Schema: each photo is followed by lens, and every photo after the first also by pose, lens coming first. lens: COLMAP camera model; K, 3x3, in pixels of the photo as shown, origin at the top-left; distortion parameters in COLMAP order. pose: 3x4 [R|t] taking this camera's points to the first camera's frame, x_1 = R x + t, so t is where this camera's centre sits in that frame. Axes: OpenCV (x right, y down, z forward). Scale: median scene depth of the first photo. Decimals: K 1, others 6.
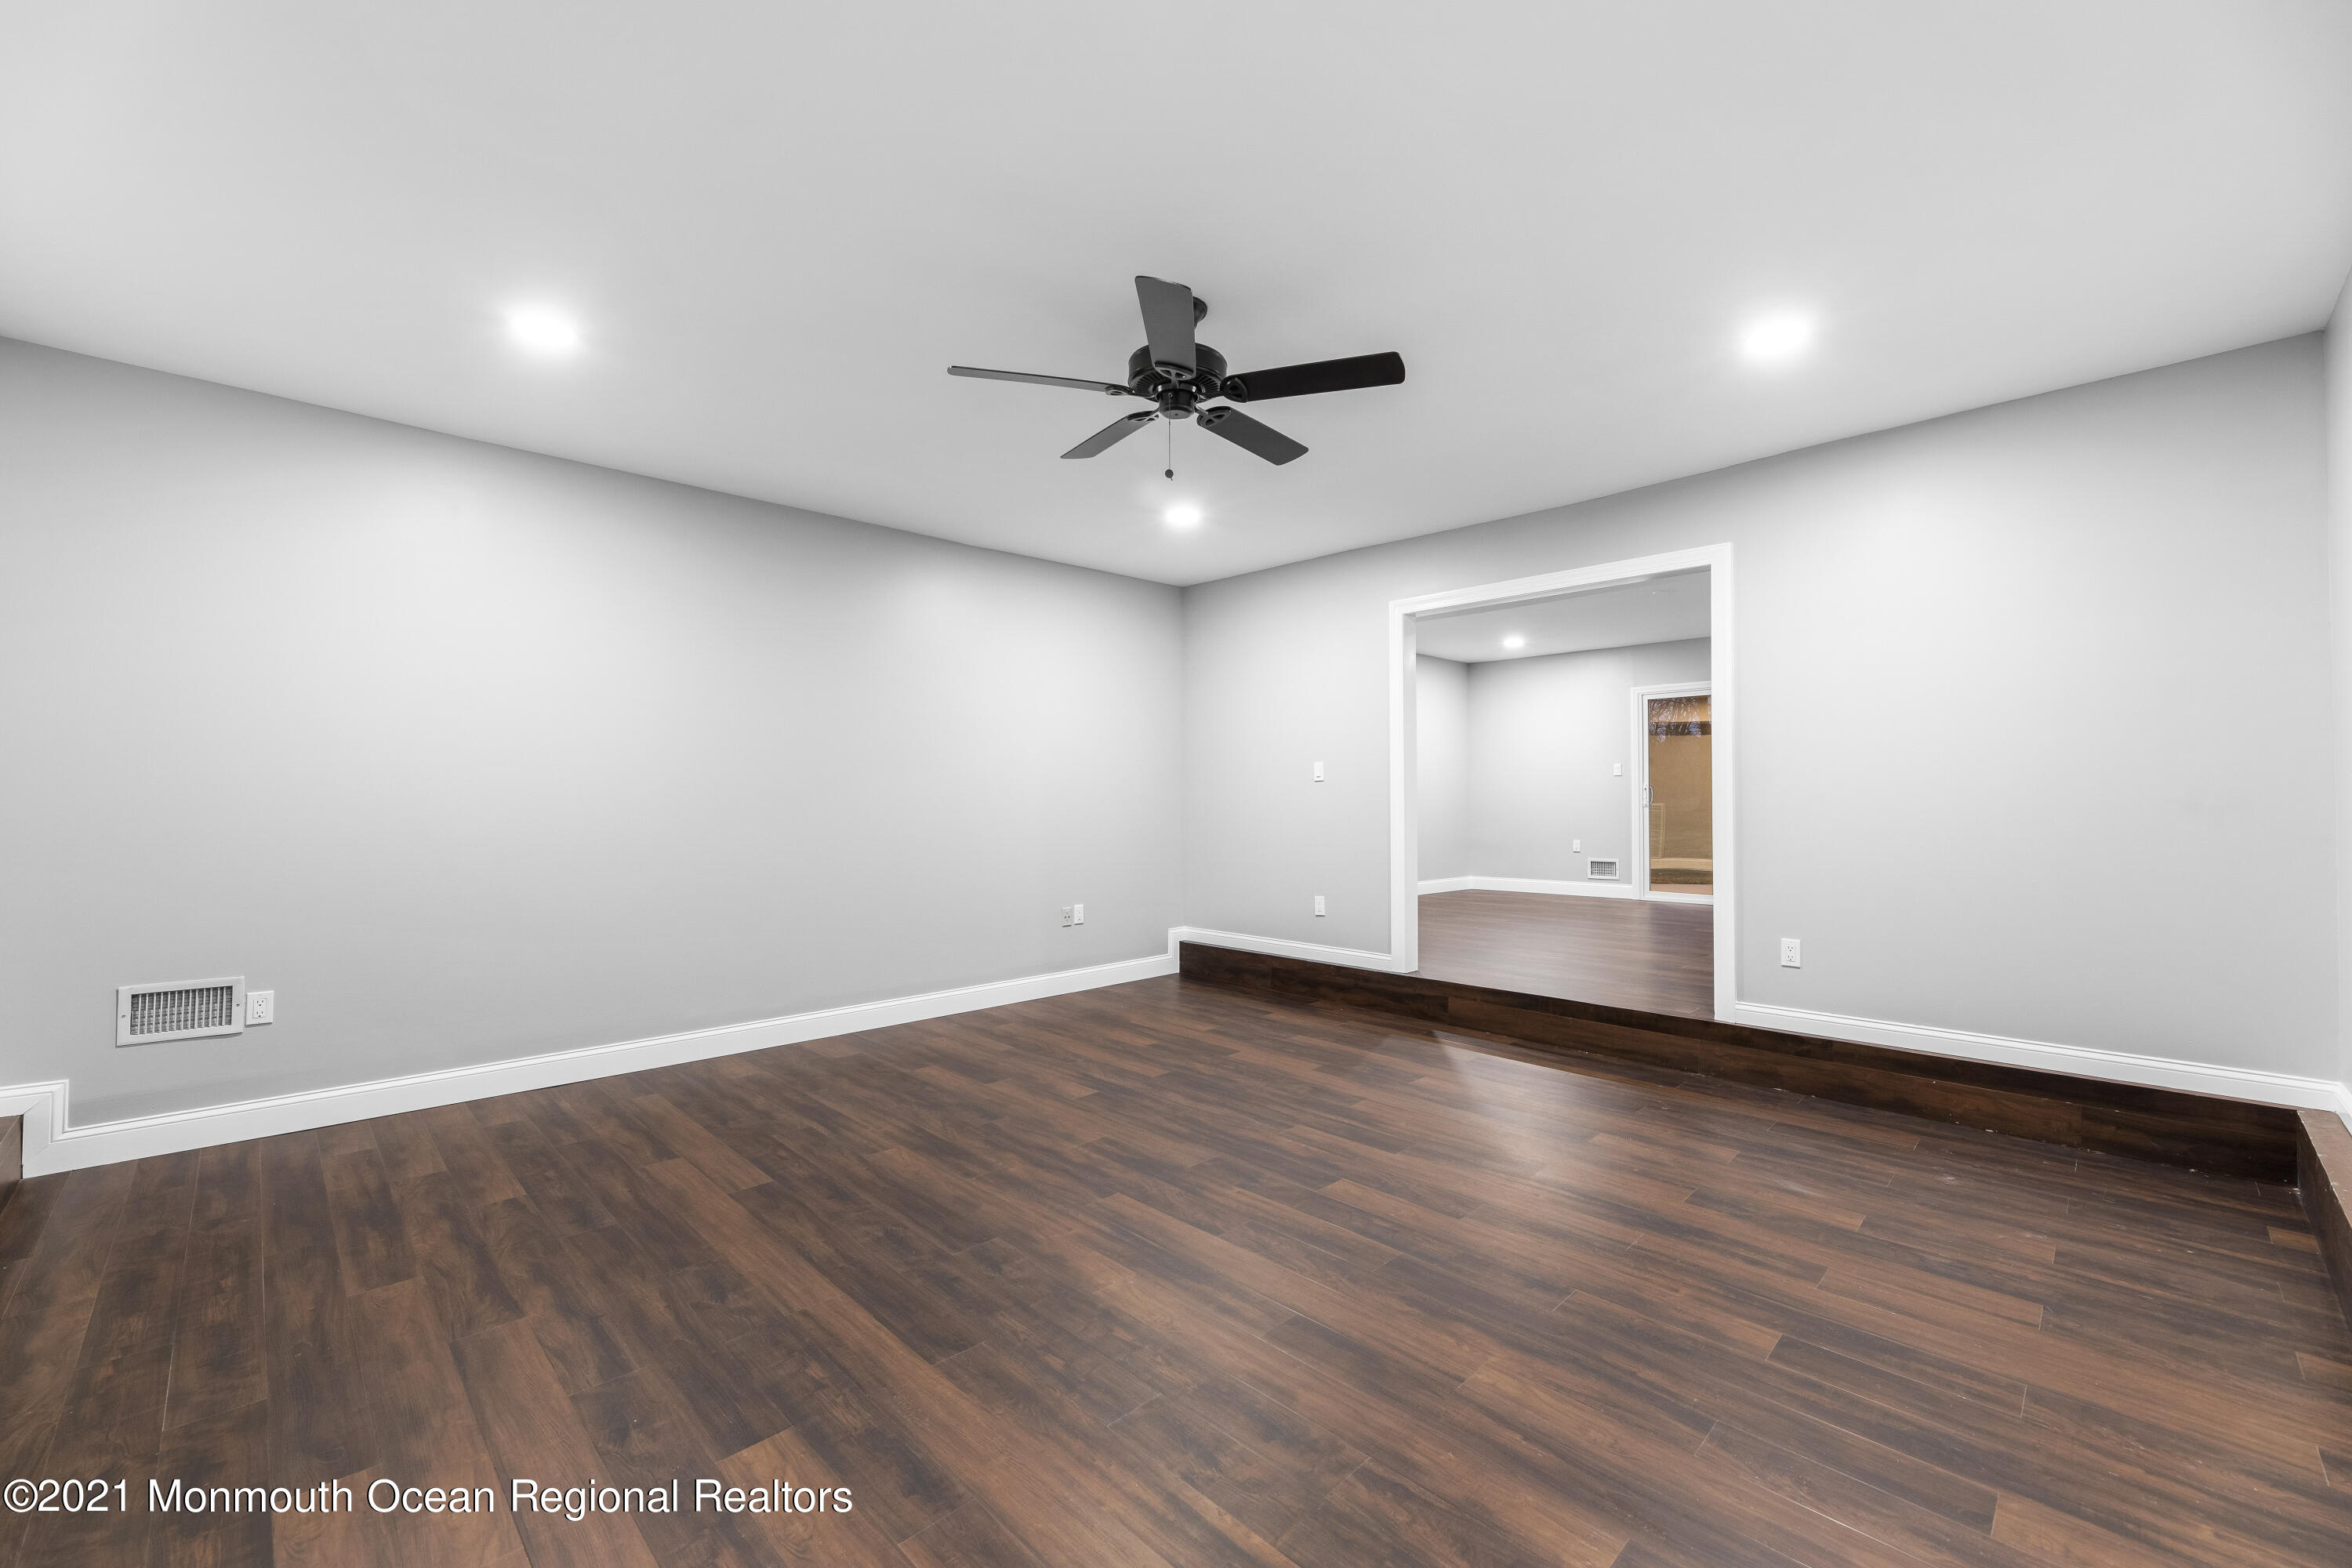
lens RADIAL K [[954.4, 0, 1178.4], [0, 954.4, 787.4], [0, 0, 1]] dist [0.014440, 0.000280]
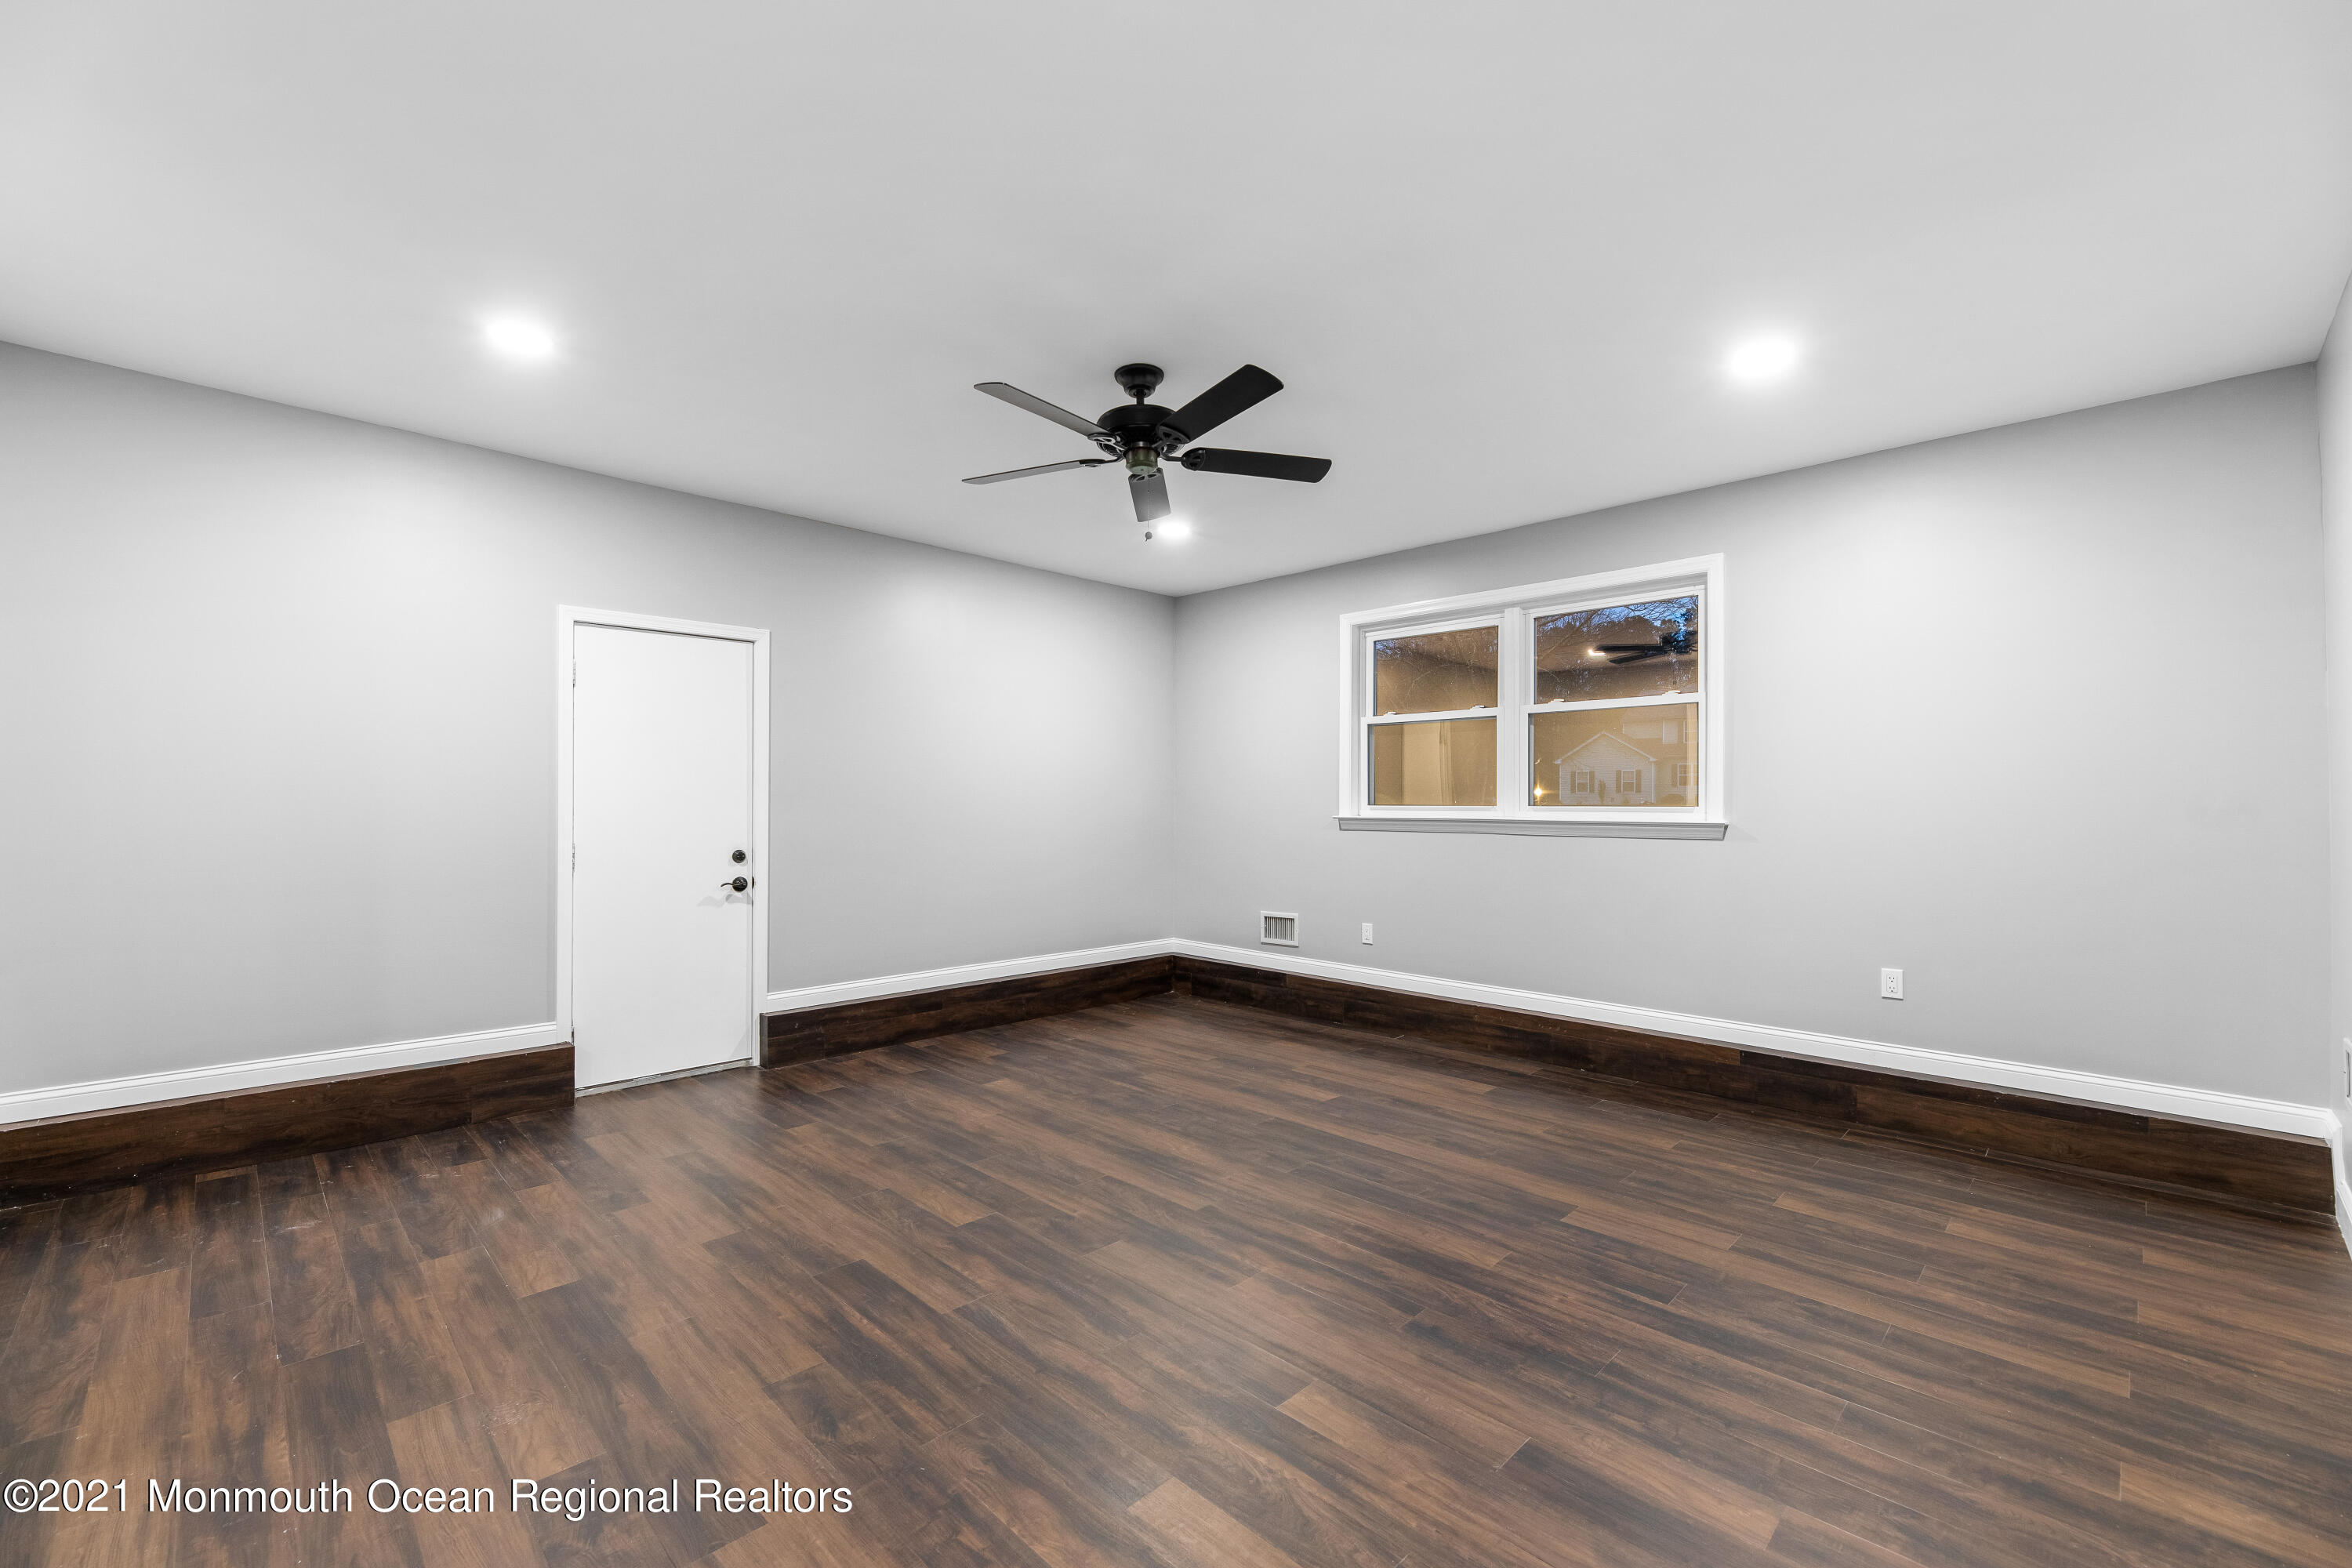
lens RADIAL K [[954.4, 0, 1175.7], [0, 954.4, 796.4], [0, 0, 1]] dist [0.014440, 0.000280]
pose [[-0.999984, -0.004040, -0.004044, -0.034319], [-0.003965, 0.999823, -0.018408, 0.007918], [0.004118, -0.018392, -0.999822, 1.929329]]
